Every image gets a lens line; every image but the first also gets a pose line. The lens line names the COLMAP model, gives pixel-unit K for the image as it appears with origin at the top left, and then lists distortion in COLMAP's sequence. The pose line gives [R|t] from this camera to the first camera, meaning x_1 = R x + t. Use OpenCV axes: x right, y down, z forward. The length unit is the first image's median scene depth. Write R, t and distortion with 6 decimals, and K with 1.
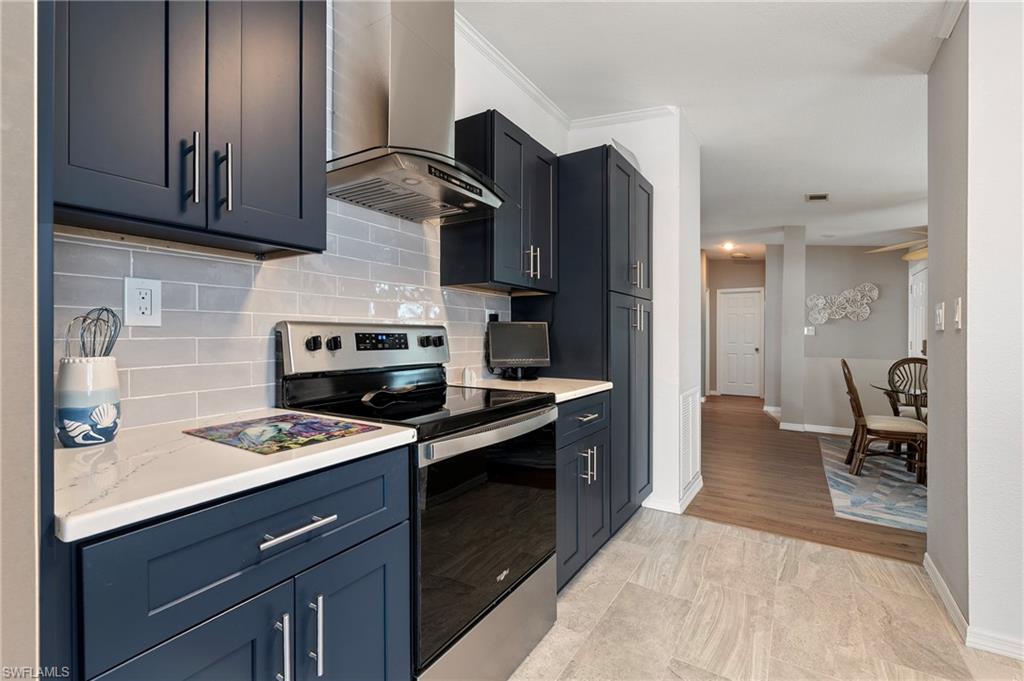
lens RADIAL K [[446.4, 0, 540.0], [0, 446.4, 331.8], [0, 0, 1]] dist [0.000815, -0.000244]
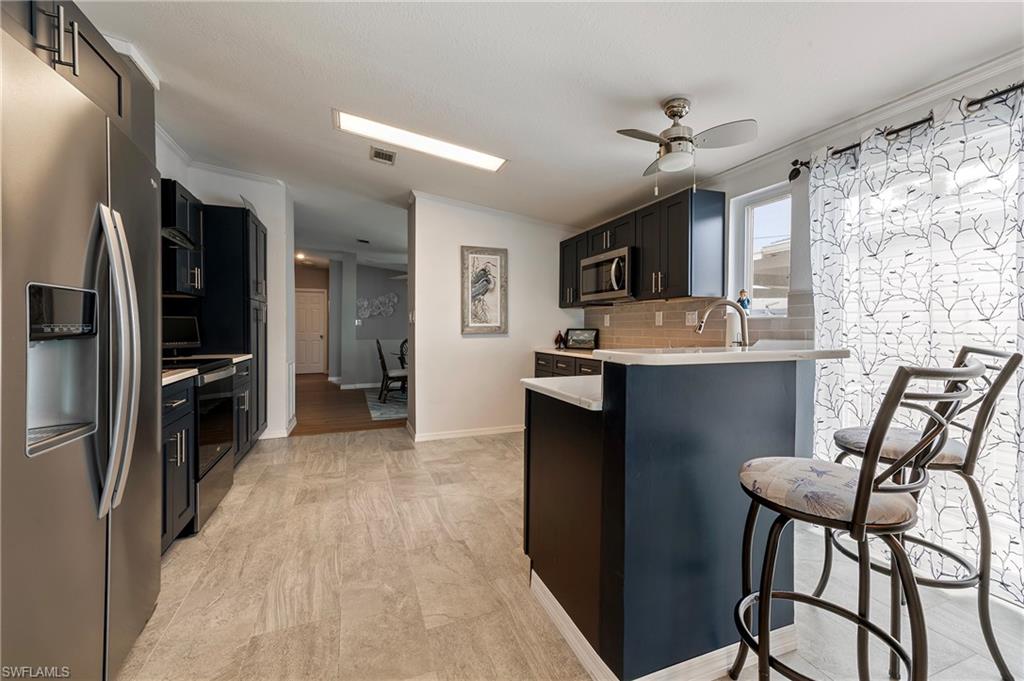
lens RADIAL K [[422.6, 0, 517.2], [0, 422.6, 327.5], [0, 0, 1]] dist [0.002024, 0.000114]
pose [[0.617824, -0.007223, 0.786283, -0.493669], [-0.002126, 0.999939, 0.010856, -0.005252], [-0.786313, -0.008379, 0.617771, -0.790315]]
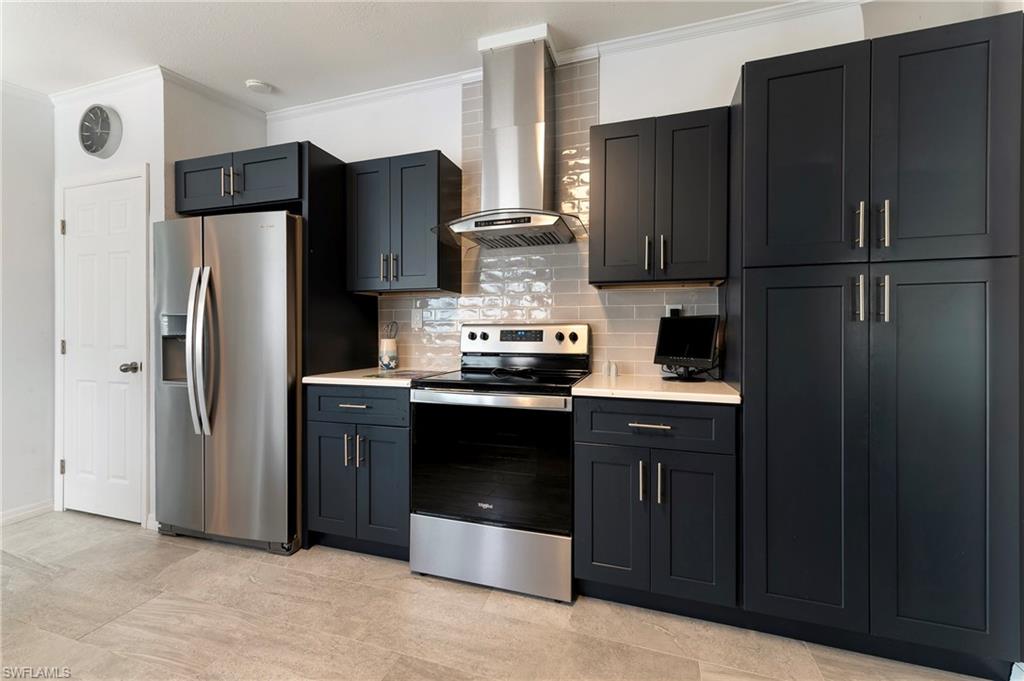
lens RADIAL K [[422.6, 0, 517.2], [0, 422.6, 327.5], [0, 0, 1]] dist [0.002024, 0.000114]
pose [[0.215955, -0.014294, -0.976299, 0.825046], [0.008453, 0.999883, -0.012769, 0.010248], [0.976367, -0.005496, 0.216050, 0.555680]]
